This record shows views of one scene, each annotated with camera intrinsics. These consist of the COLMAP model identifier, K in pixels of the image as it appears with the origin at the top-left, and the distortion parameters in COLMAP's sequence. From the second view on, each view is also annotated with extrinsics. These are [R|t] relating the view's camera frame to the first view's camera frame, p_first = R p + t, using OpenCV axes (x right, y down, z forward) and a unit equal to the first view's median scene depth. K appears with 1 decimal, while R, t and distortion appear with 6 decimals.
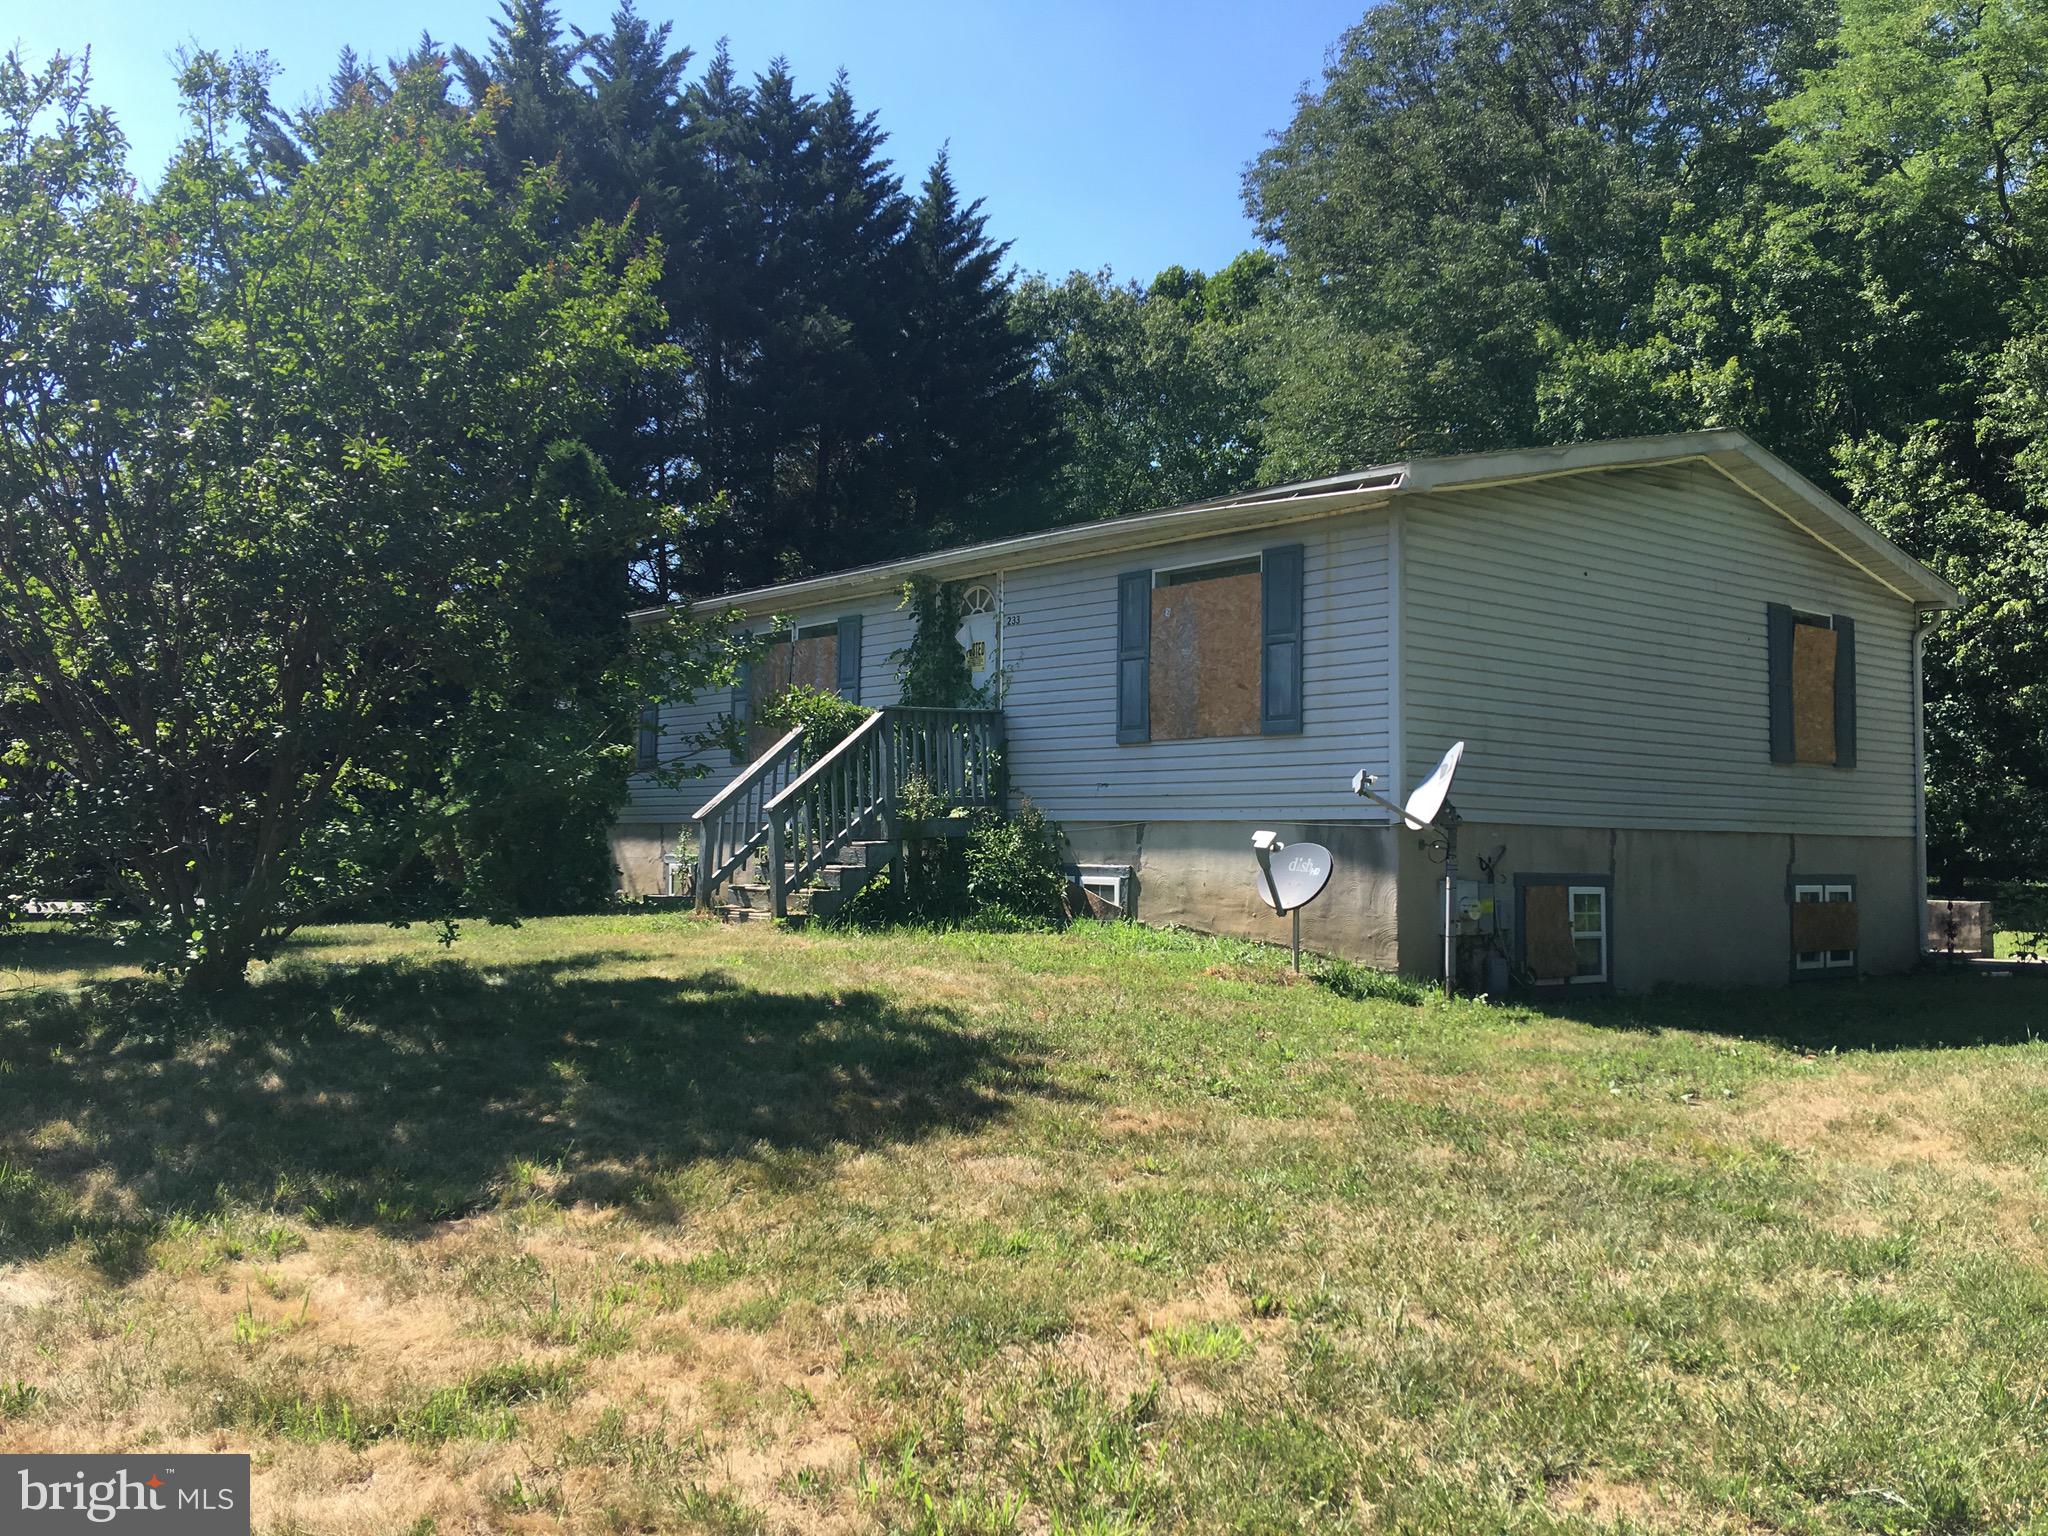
lens RADIAL K [[1685.4, 0, 1024.0], [0, 1685.4, 768.0], [0, 0, 1]] dist [0.081568, -0.166767]
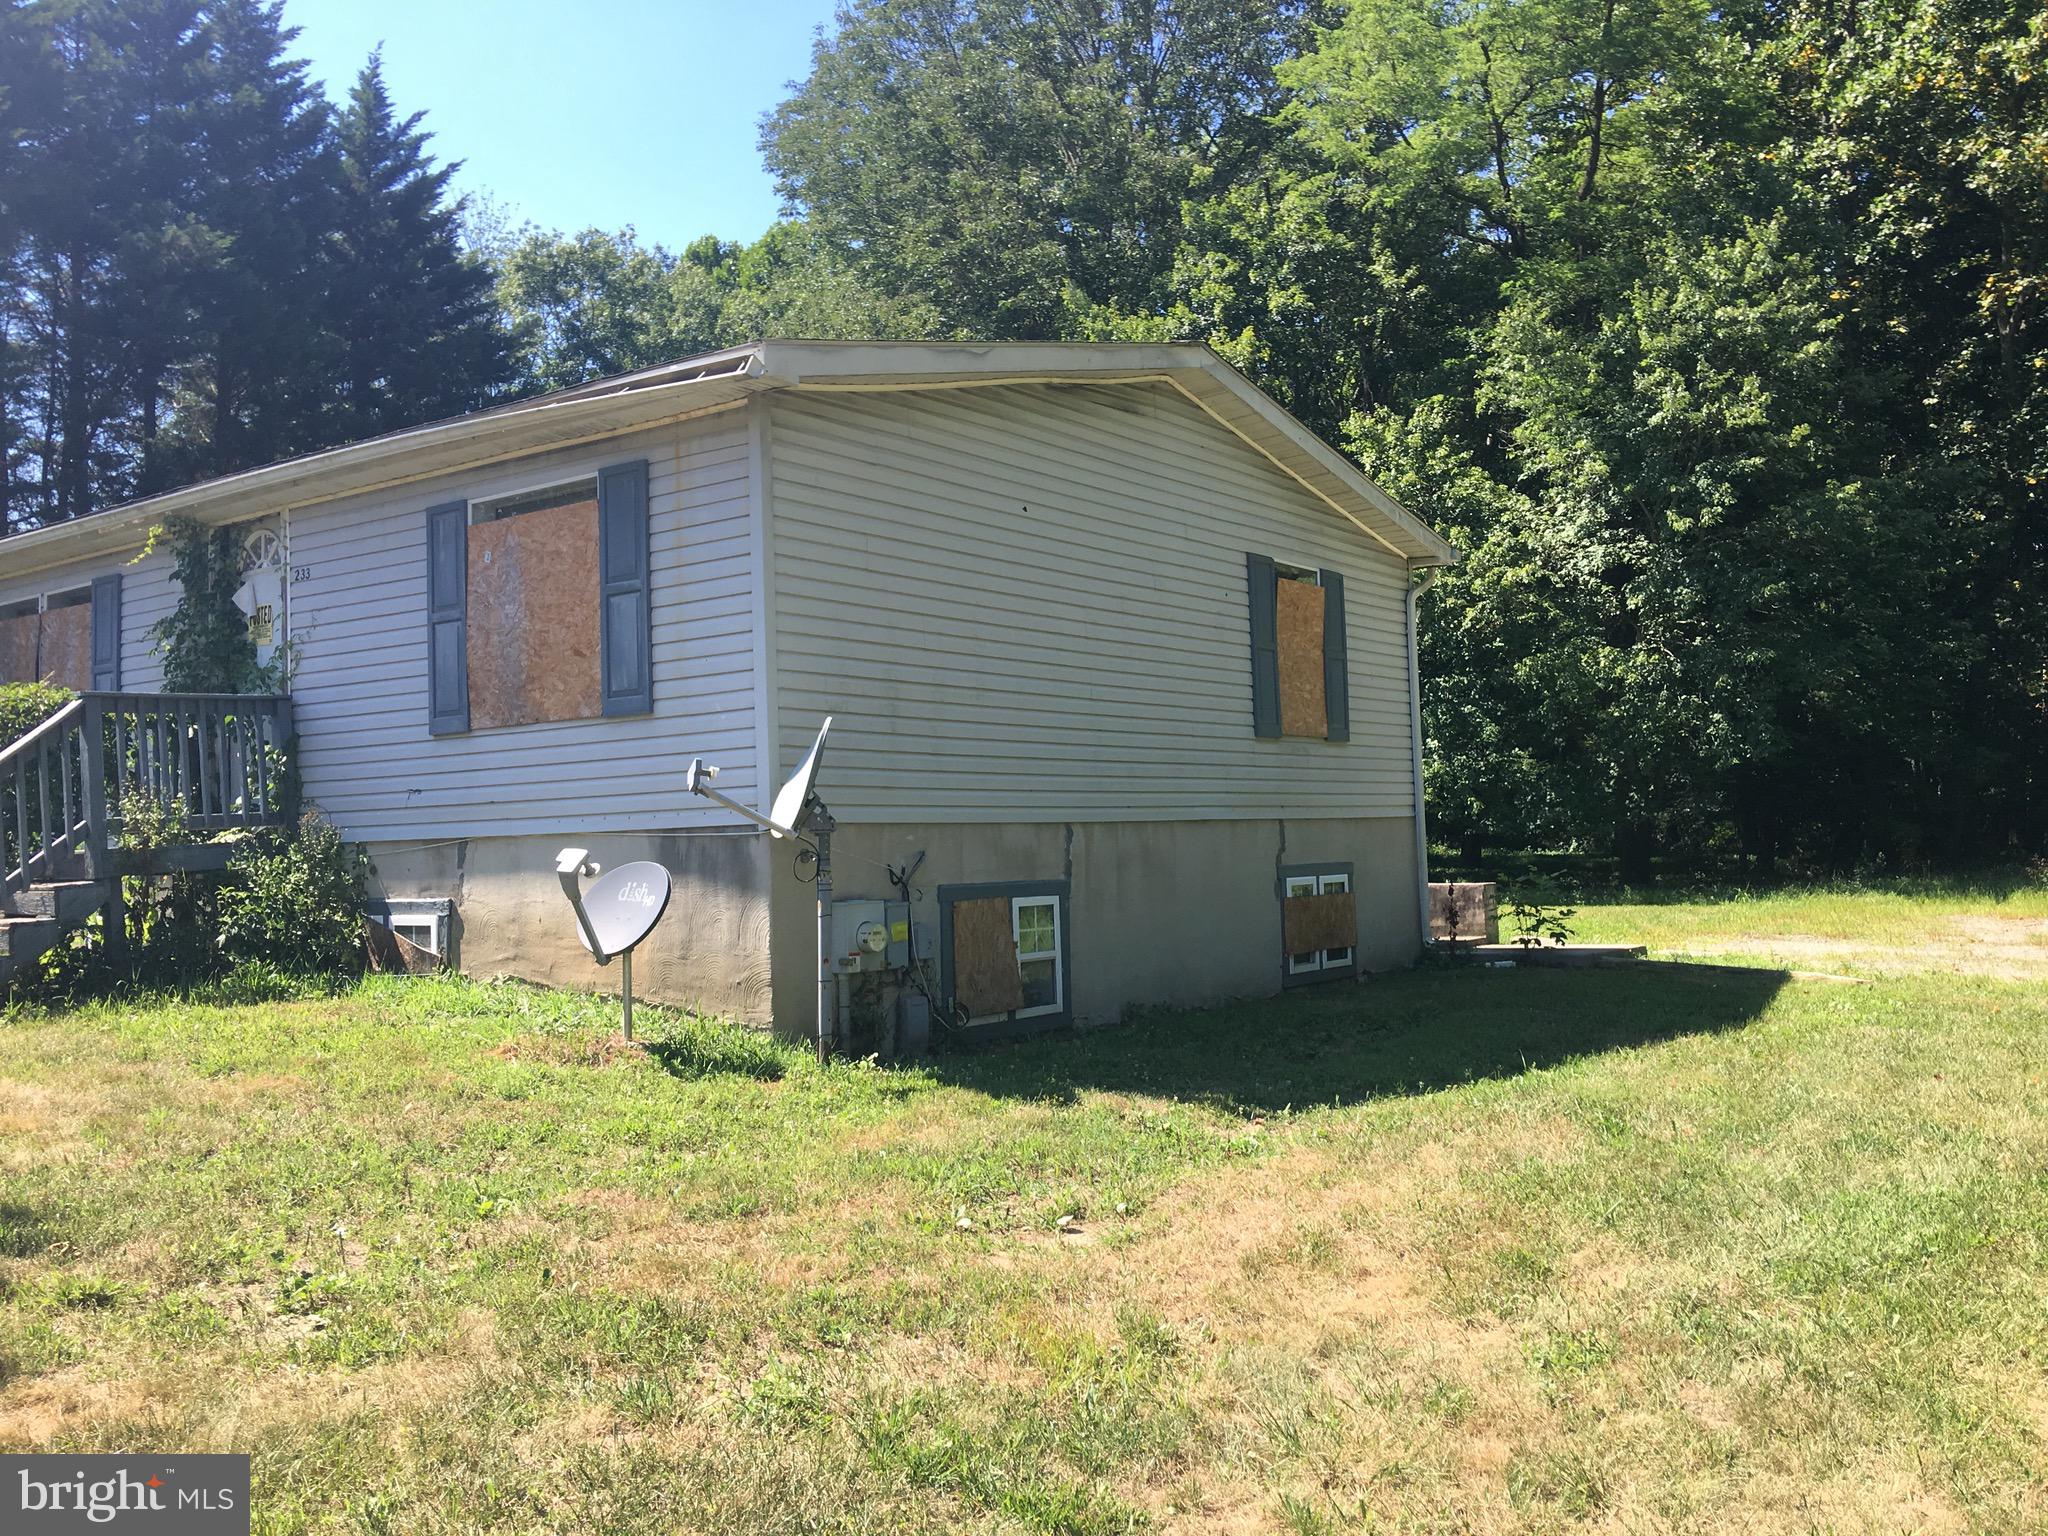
lens RADIAL K [[1722.1, 0, 1026.9], [0, 1722.1, 823.6], [0, 0, 1]] dist [-0.001064, -0.016073]
pose [[0.969515, -0.039474, 0.241832, 0.107657], [0.031548, 0.998833, 0.036560, 0.004246], [-0.242993, -0.027816, 0.969629, 0.170195]]
